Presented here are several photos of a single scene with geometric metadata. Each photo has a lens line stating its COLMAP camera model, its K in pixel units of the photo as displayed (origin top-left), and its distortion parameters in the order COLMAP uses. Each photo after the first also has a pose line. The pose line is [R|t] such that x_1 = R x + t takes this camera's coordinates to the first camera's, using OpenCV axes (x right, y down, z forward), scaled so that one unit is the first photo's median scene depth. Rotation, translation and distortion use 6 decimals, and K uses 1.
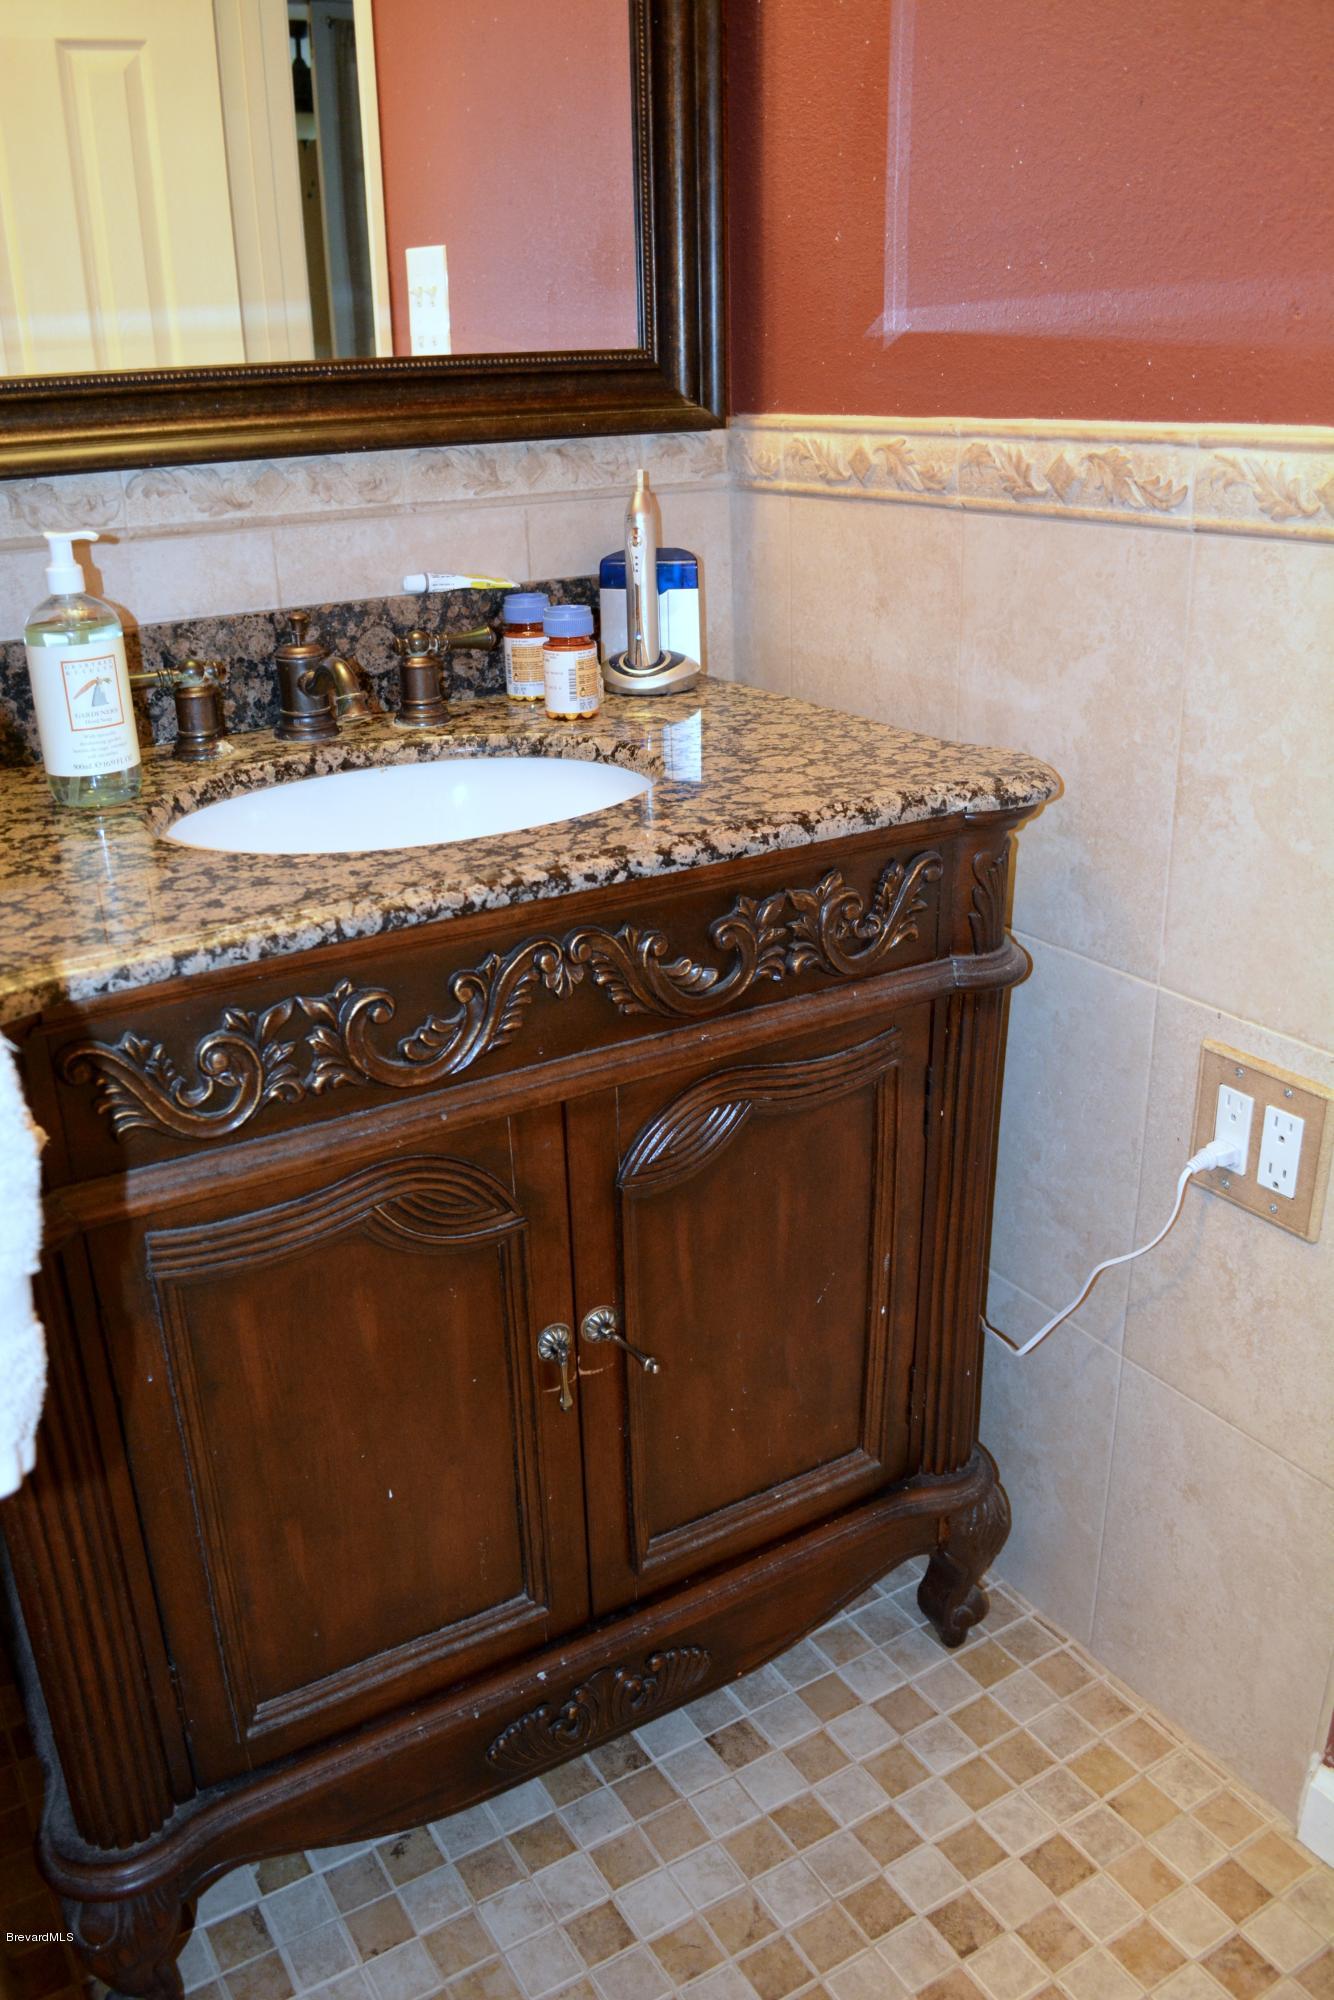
lens RADIAL K [[1597.1, 0, 667.0], [0, 1597.1, 1000.0], [0, 0, 1]] dist [-0.121684, 0.046659]
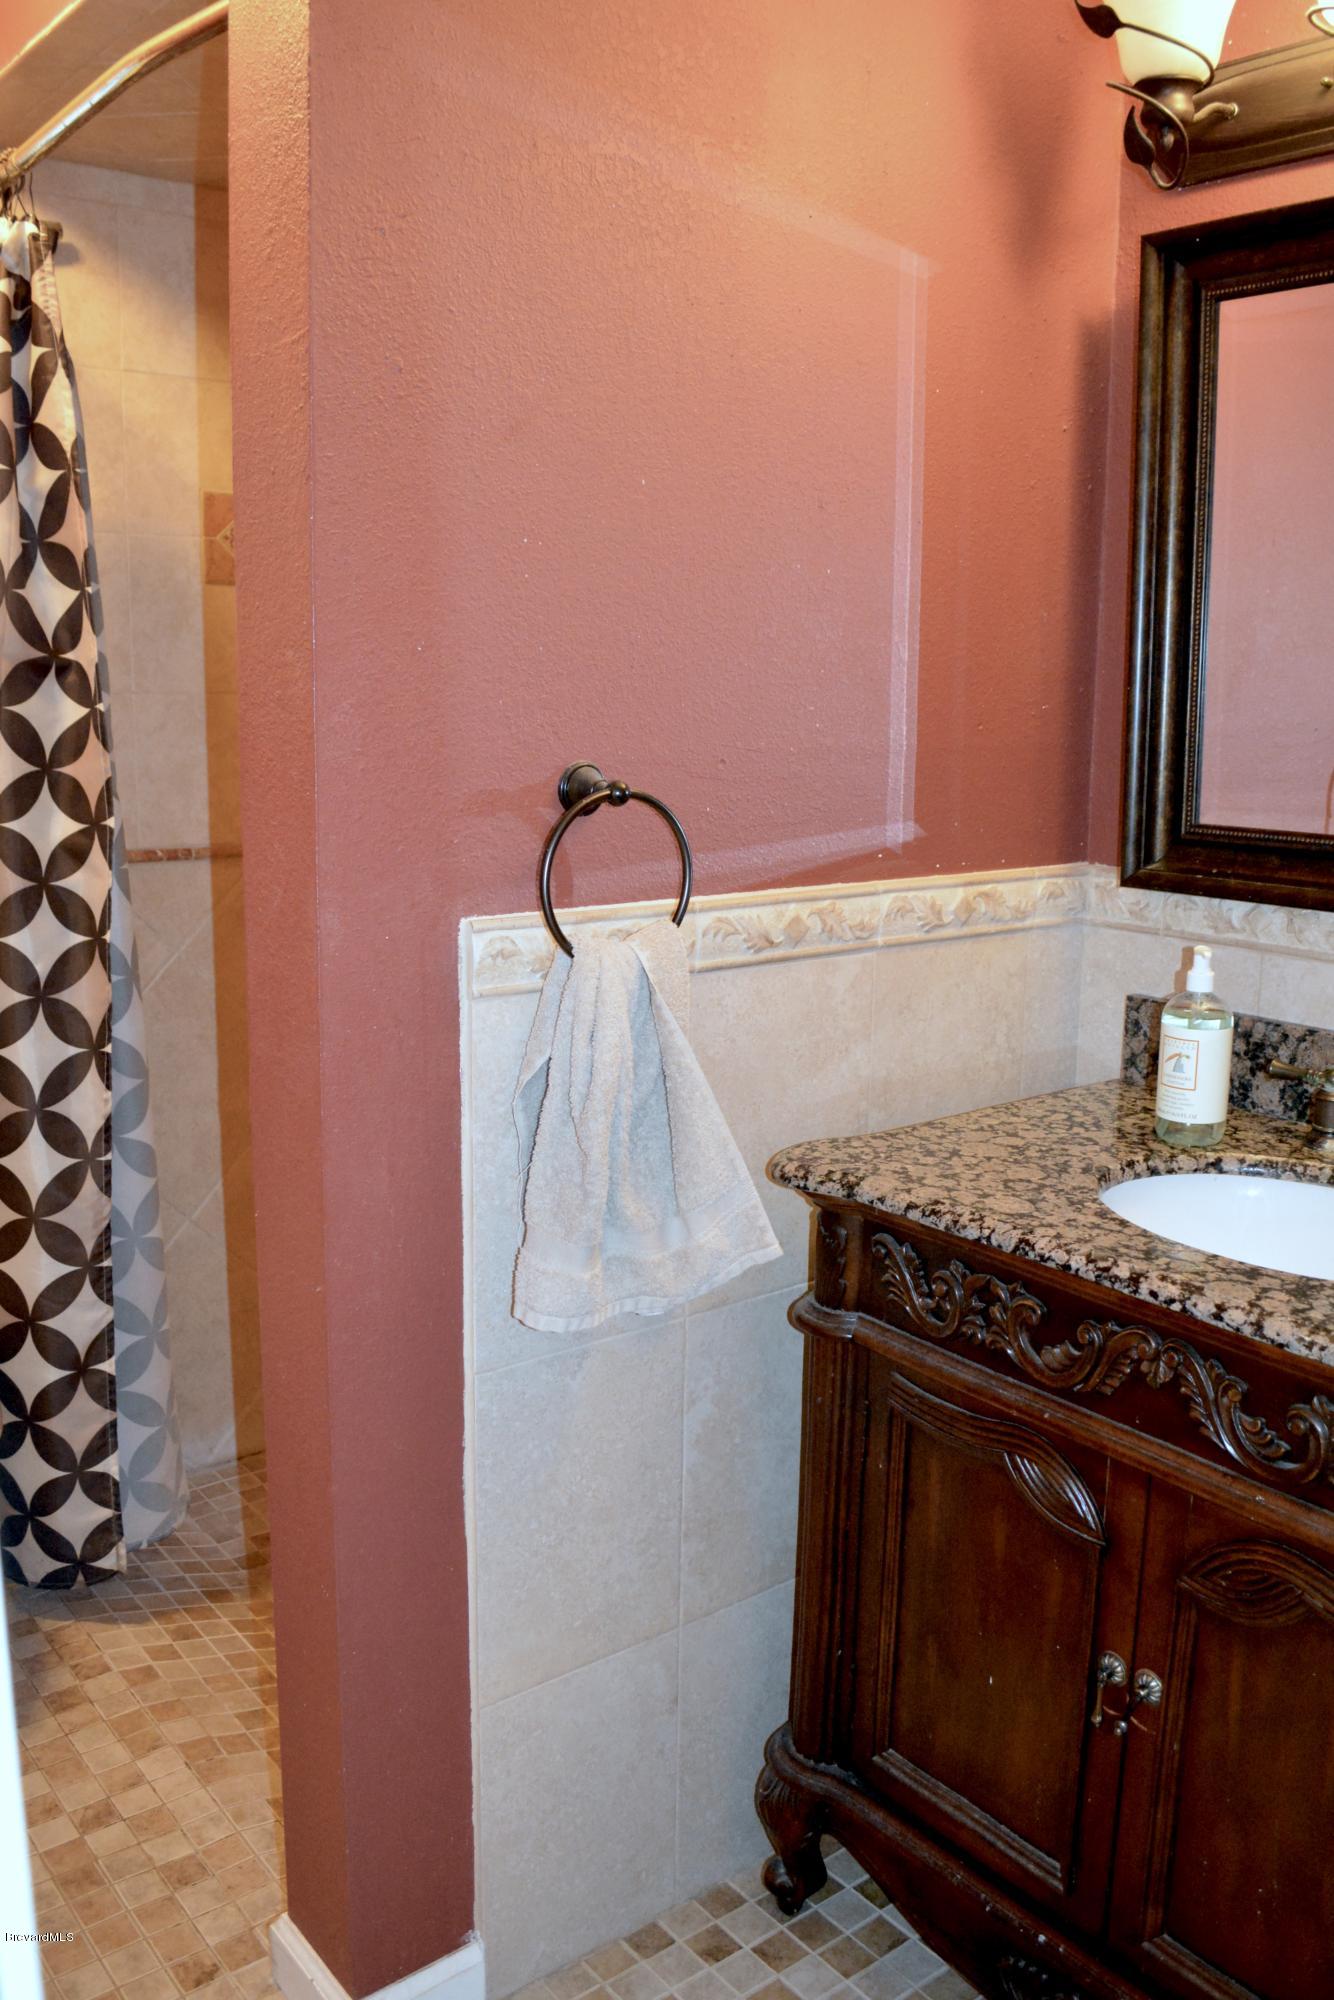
lens RADIAL K [[1597.1, 0, 667.0], [0, 1597.1, 1000.0], [0, 0, 1]] dist [-0.121684, 0.046659]
pose [[0.118618, 0.212666, -0.969898, 1.008541], [-0.388655, 0.908803, 0.151738, -0.313806], [0.913716, 0.358957, 0.190454, 0.348083]]
